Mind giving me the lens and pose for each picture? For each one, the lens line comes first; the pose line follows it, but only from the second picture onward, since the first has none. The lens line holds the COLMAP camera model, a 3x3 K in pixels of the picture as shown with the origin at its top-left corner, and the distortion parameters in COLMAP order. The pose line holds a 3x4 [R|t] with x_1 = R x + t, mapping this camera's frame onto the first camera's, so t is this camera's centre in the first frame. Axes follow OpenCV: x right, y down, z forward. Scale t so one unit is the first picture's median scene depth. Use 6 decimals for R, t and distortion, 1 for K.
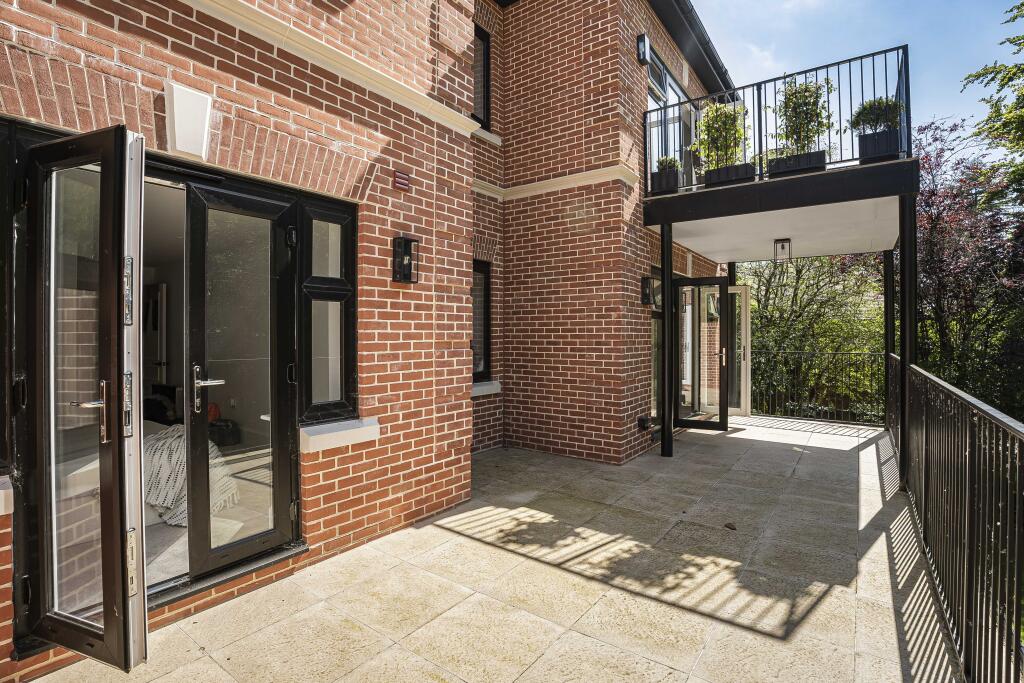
lens RADIAL K [[485.7, 0, 512.5], [0, 485.7, 325.4], [0, 0, 1]] dist [-0.002159, -0.000181]
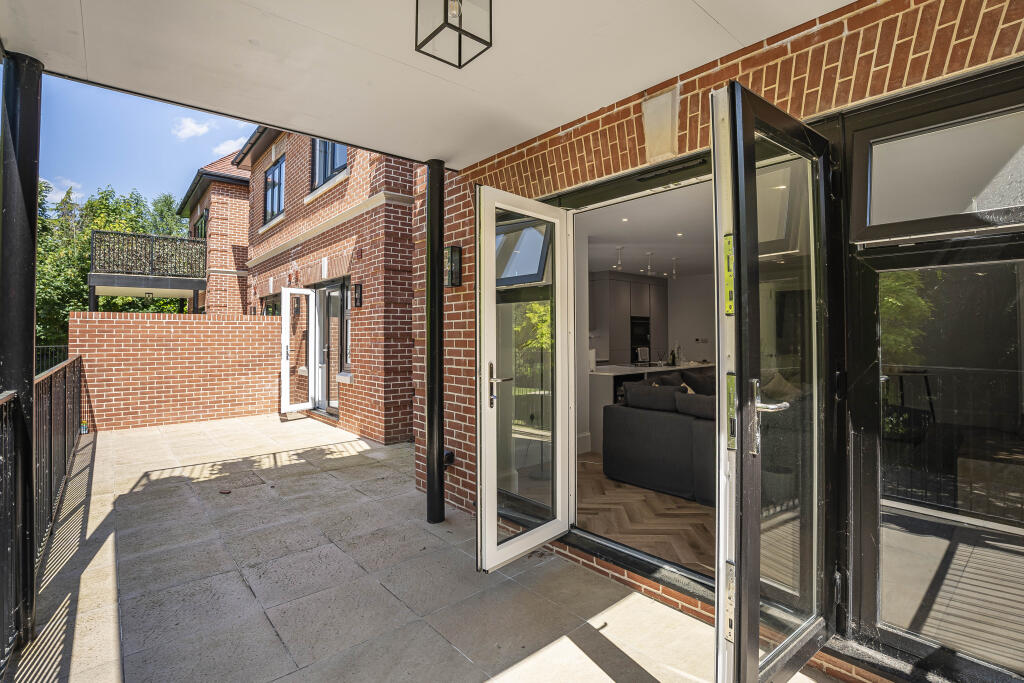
lens RADIAL K [[485.7, 0, 512.5], [0, 485.7, 325.4], [0, 0, 1]] dist [-0.002159, -0.000181]
pose [[-0.248539, -0.019398, -0.968428, 1.530291], [0.028551, 0.999218, -0.027342, 0.056567], [0.968201, -0.034446, -0.247791, 2.118063]]
